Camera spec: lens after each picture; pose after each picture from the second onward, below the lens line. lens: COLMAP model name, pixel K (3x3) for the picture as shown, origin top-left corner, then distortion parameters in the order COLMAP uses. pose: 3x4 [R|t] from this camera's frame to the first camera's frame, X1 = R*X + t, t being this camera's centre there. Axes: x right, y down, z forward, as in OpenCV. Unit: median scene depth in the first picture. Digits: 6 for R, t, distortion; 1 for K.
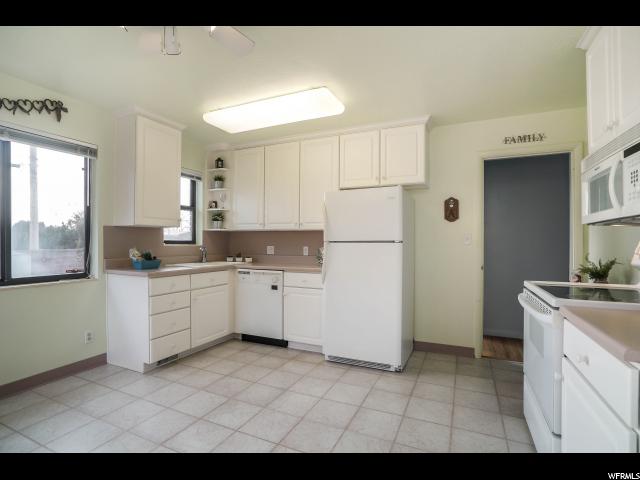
lens RADIAL K [[316.0, 0, 319.8], [0, 316.0, 242.3], [0, 0, 1]] dist [-0.042930, 0.000617]
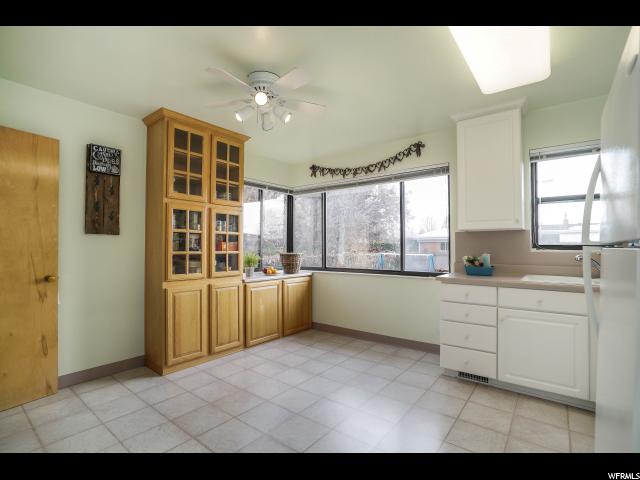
lens RADIAL K [[303.3, 0, 320.5], [0, 303.3, 242.9], [0, 0, 1]] dist [-0.039120, 0.001020]
pose [[-0.226696, -0.015360, -0.973845, 0.469470], [0.002272, 0.999865, -0.016299, 0.000929], [0.973963, -0.005908, -0.226630, 0.784056]]
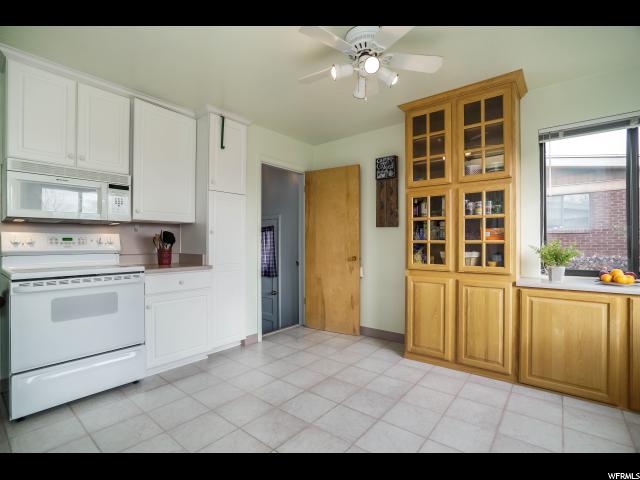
lens RADIAL K [[303.3, 0, 318.9], [0, 303.3, 239.5], [0, 0, 1]] dist [-0.039120, 0.001020]
pose [[-0.970090, 0.002291, 0.242733, -0.295133], [-0.000458, 0.999936, -0.011266, 0.020340], [-0.242743, -0.011040, -0.970028, 1.124495]]
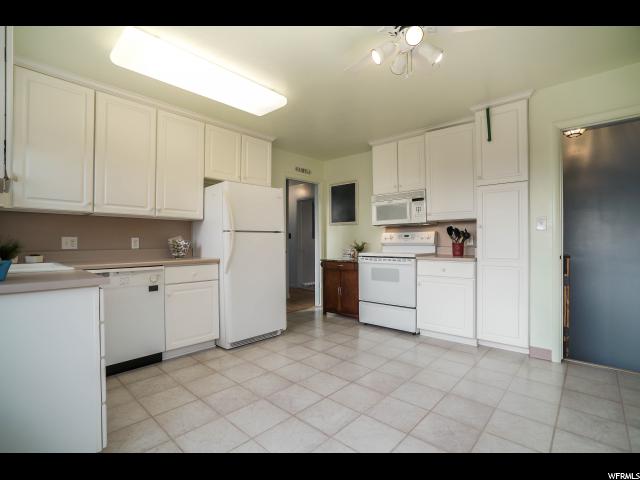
lens RADIAL K [[303.3, 0, 317.6], [0, 303.3, 242.5], [0, 0, 1]] dist [-0.039120, 0.001020]
pose [[0.310203, -0.006686, 0.950647, -0.850572], [0.003134, 0.999977, 0.006010, 0.031249], [-0.950665, 0.001114, 0.310217, 0.456325]]
